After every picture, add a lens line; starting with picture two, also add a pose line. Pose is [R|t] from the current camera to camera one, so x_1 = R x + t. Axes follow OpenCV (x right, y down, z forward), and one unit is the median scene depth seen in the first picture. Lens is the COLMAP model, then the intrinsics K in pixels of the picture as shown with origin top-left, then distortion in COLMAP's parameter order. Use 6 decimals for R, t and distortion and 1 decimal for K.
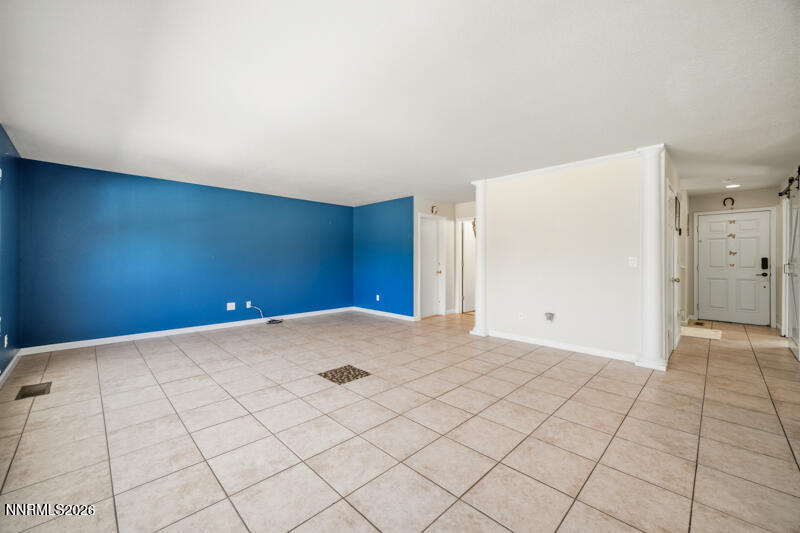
lens RADIAL K [[319.3, 0, 394.8], [0, 319.3, 263.3], [0, 0, 1]] dist [0.002631, 0.001412]
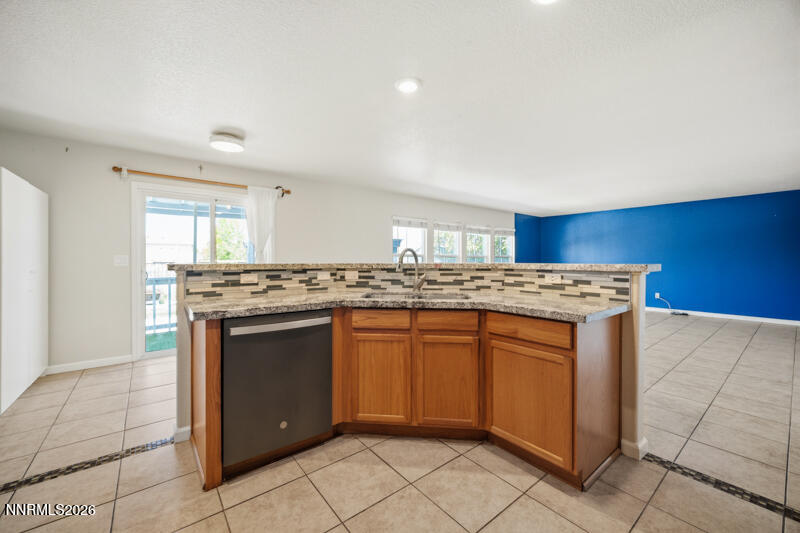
lens RADIAL K [[319.3, 0, 394.8], [0, 319.3, 261.7], [0, 0, 1]] dist [0.002631, 0.001412]
pose [[-0.106719, 0.004917, -0.994277, 1.477738], [-0.010883, 0.999922, 0.006113, 0.000948], [0.994230, 0.011473, -0.106657, 0.204926]]
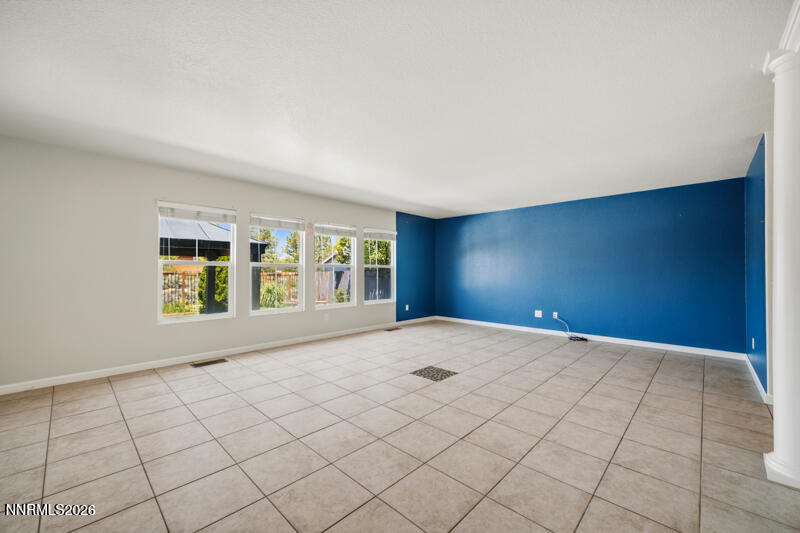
lens RADIAL K [[319.3, 0, 389.5], [0, 319.3, 270.9], [0, 0, 1]] dist [0.002631, 0.001412]
pose [[0.014145, -0.001419, -0.999899, 0.893227], [-0.013345, 0.999910, -0.001608, -0.001710], [0.999811, 0.013366, 0.014125, 0.784271]]
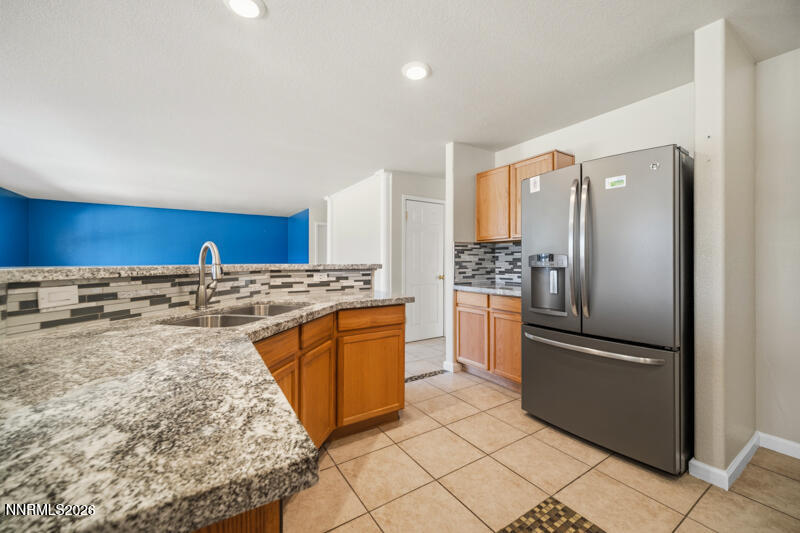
lens RADIAL K [[319.3, 0, 399.1], [0, 319.3, 263.7], [0, 0, 1]] dist [0.002631, 0.001412]
pose [[0.979706, -0.000345, -0.200440, 1.123028], [-0.000303, 0.999995, -0.003199, 0.007338], [0.200440, 0.003195, 0.979701, -0.231137]]
